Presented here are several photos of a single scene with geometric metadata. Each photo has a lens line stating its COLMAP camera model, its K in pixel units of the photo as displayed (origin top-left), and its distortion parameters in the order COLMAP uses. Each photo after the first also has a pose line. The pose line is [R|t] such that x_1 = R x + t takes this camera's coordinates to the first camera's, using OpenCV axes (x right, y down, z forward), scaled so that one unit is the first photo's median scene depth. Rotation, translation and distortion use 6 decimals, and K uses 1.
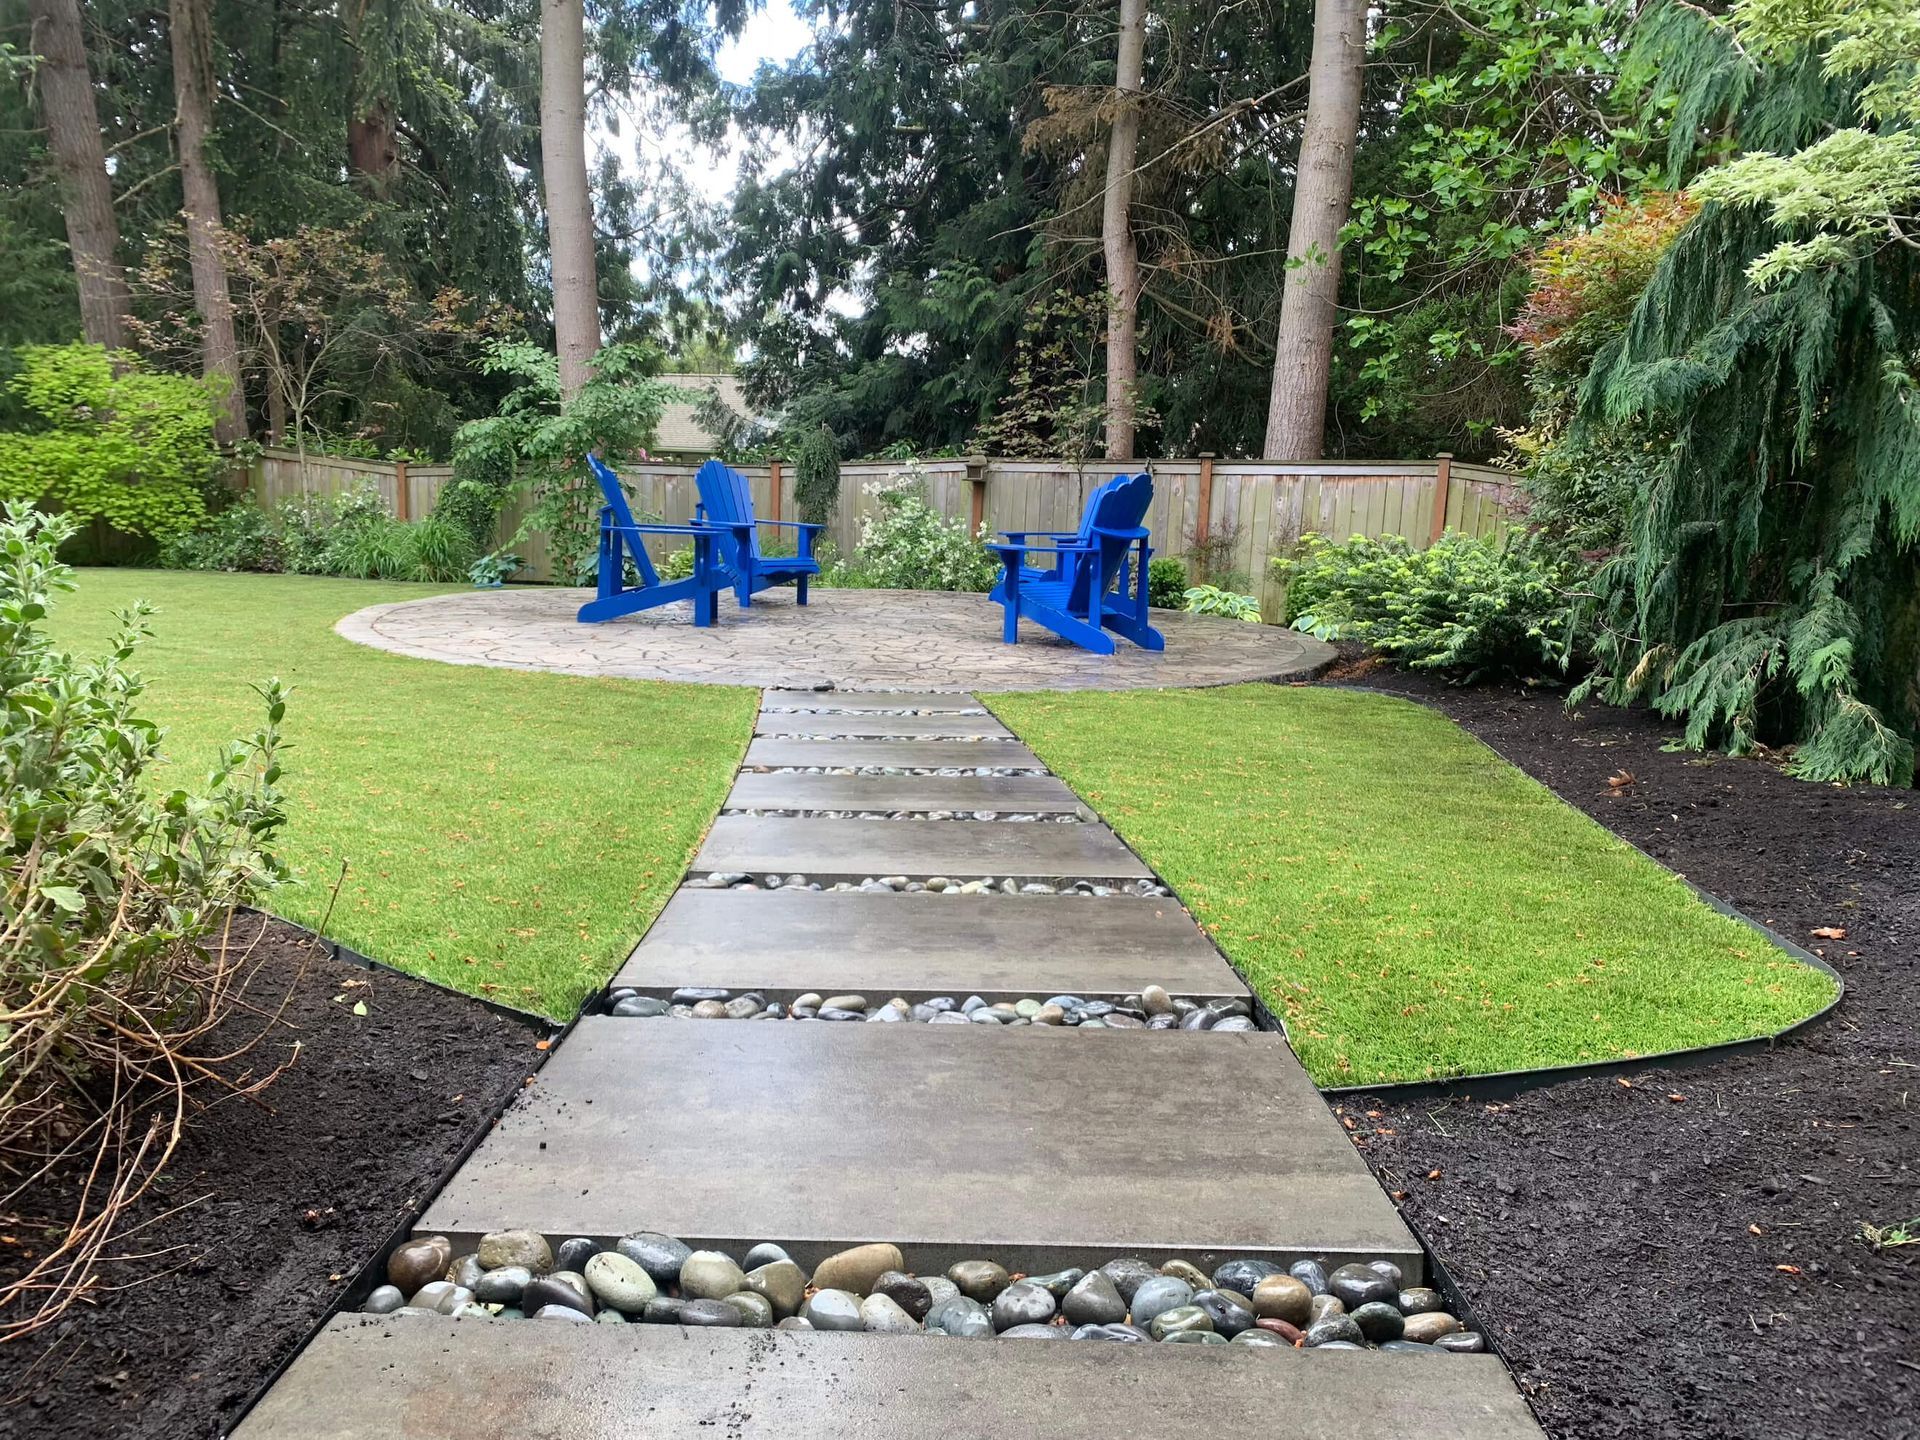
lens RADIAL K [[1509.3, 0, 964.0], [0, 1509.3, 724.1], [0, 0, 1]] dist [0.039593, -0.039359]
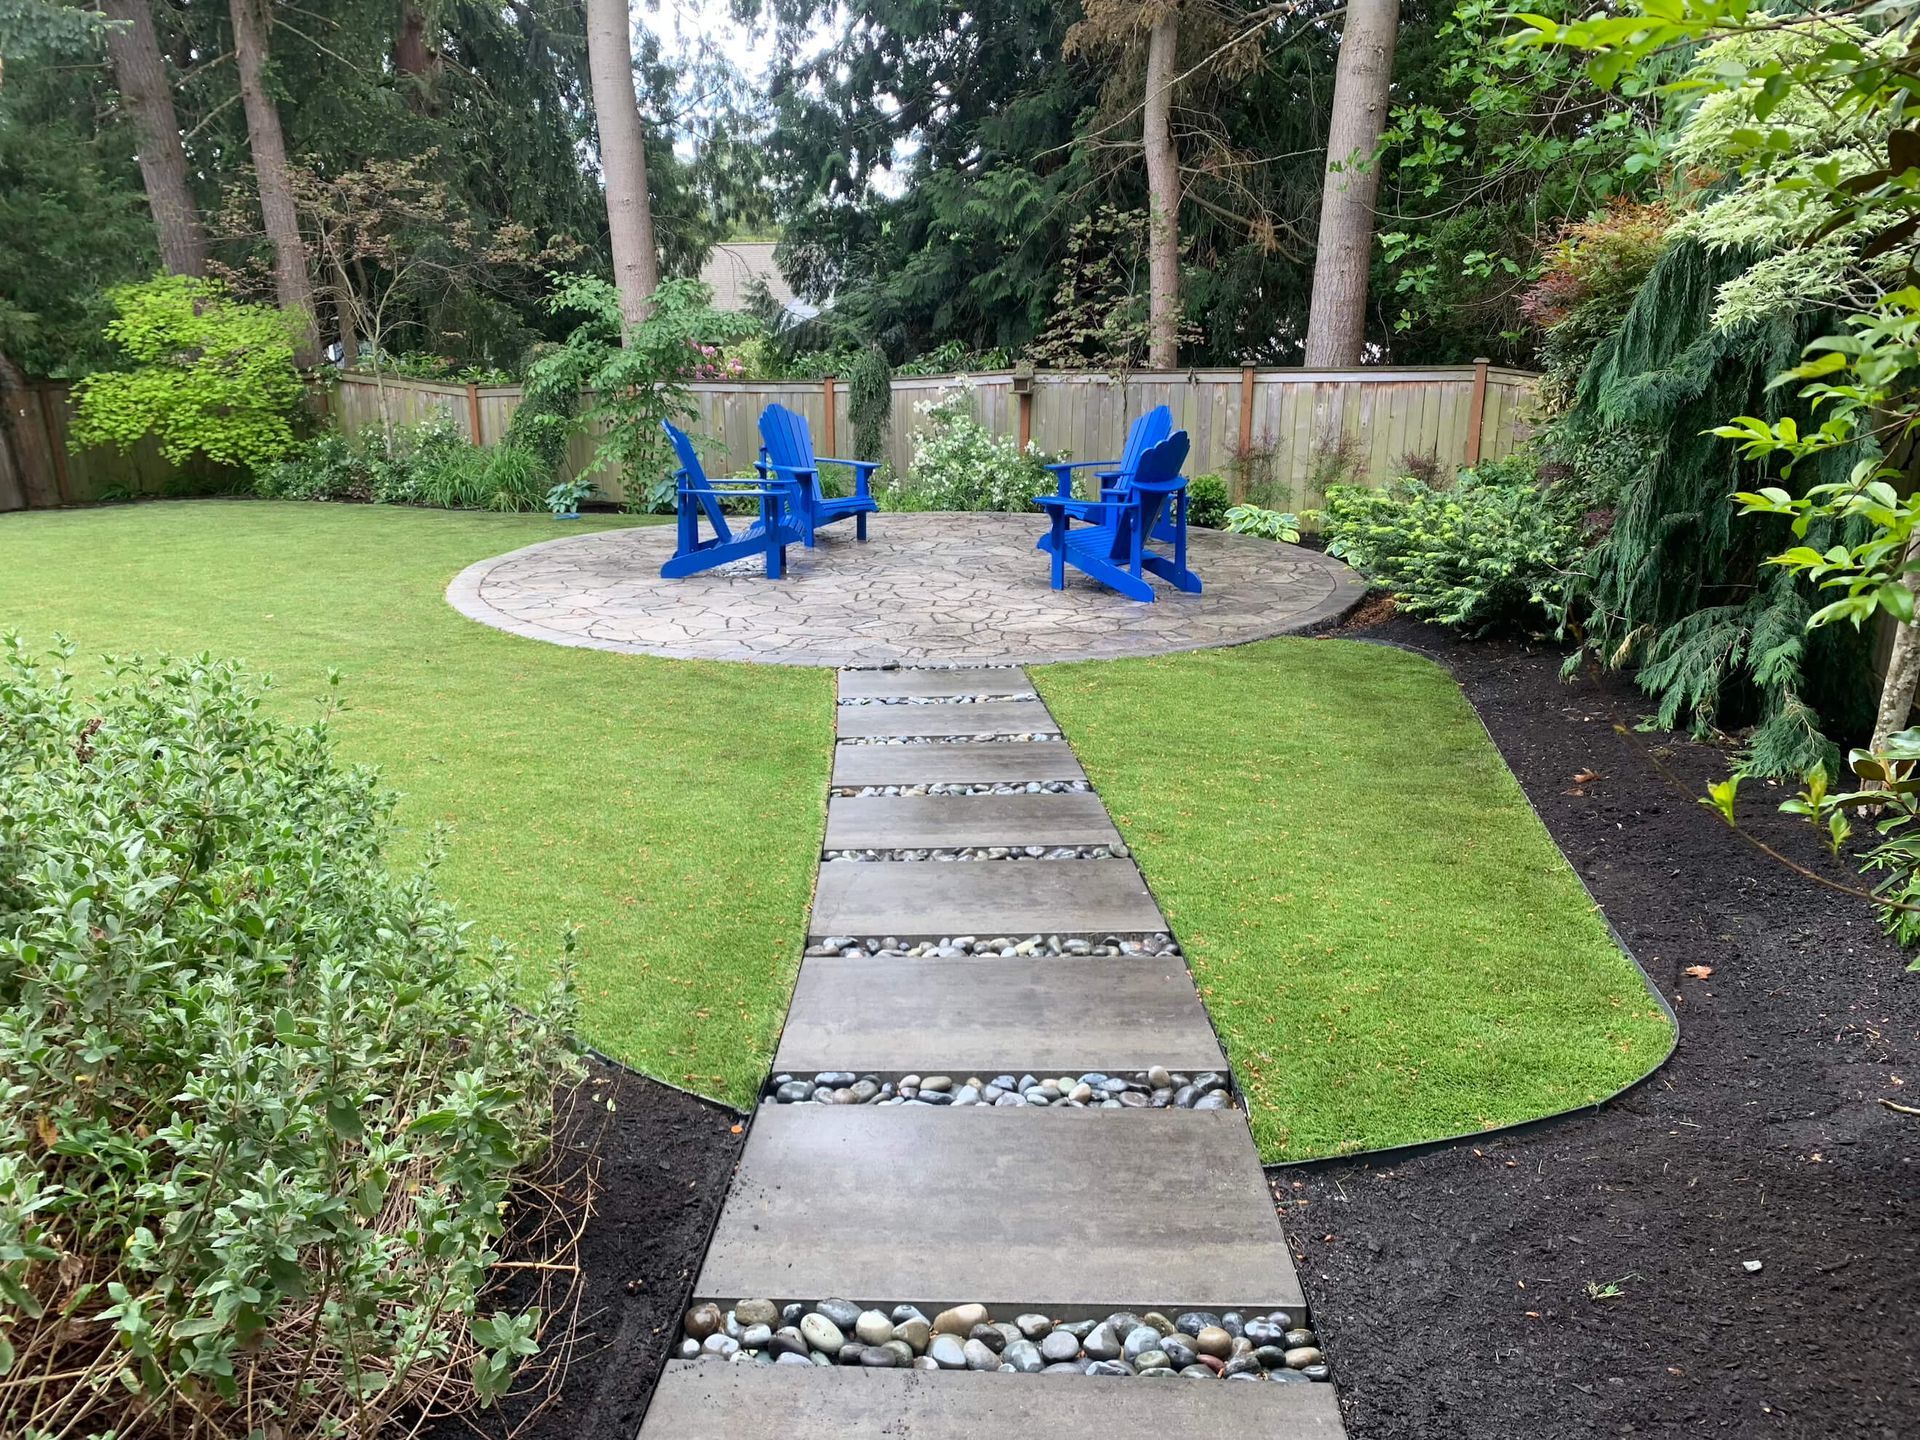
lens RADIAL K [[1509.3, 0, 946.4], [0, 1509.3, 729.4], [0, 0, 1]] dist [0.039593, -0.039359]
pose [[0.998519, -0.022856, -0.049371, 0.001807], [0.027894, 0.994197, 0.103891, -0.068443], [0.046710, -0.105114, 0.993363, -0.087530]]
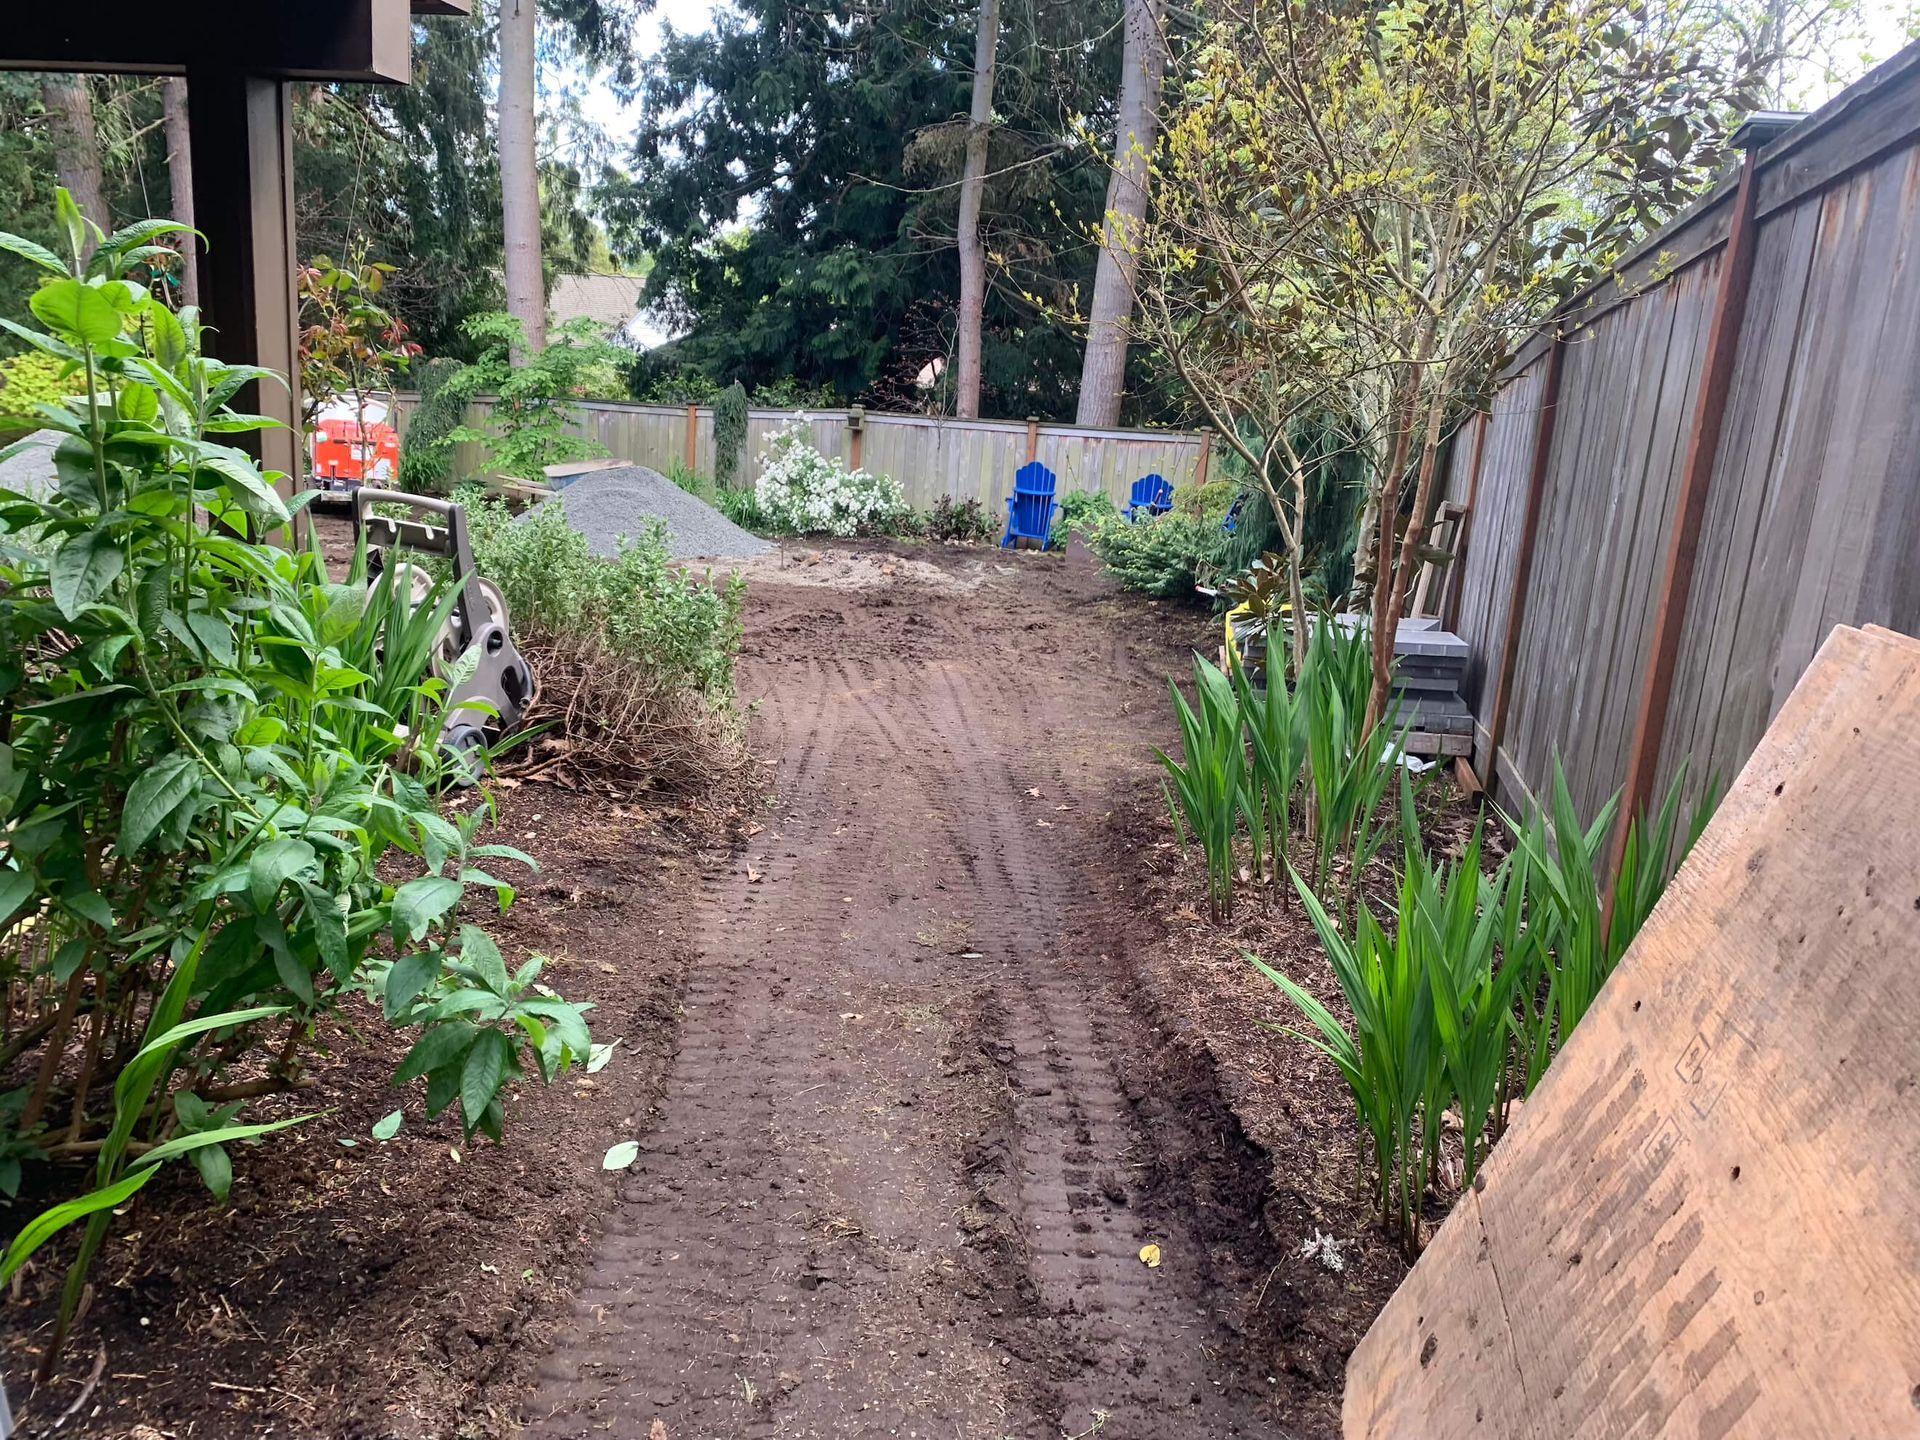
lens RADIAL K [[1509.3, 0, 965.0], [0, 1509.3, 716.6], [0, 0, 1]] dist [0.039593, -0.039359]
pose [[0.995270, 0.016679, 0.095702, -0.028568], [-0.023570, 0.997174, 0.071335, -0.020494], [-0.094241, -0.073254, 0.992851, -0.481912]]
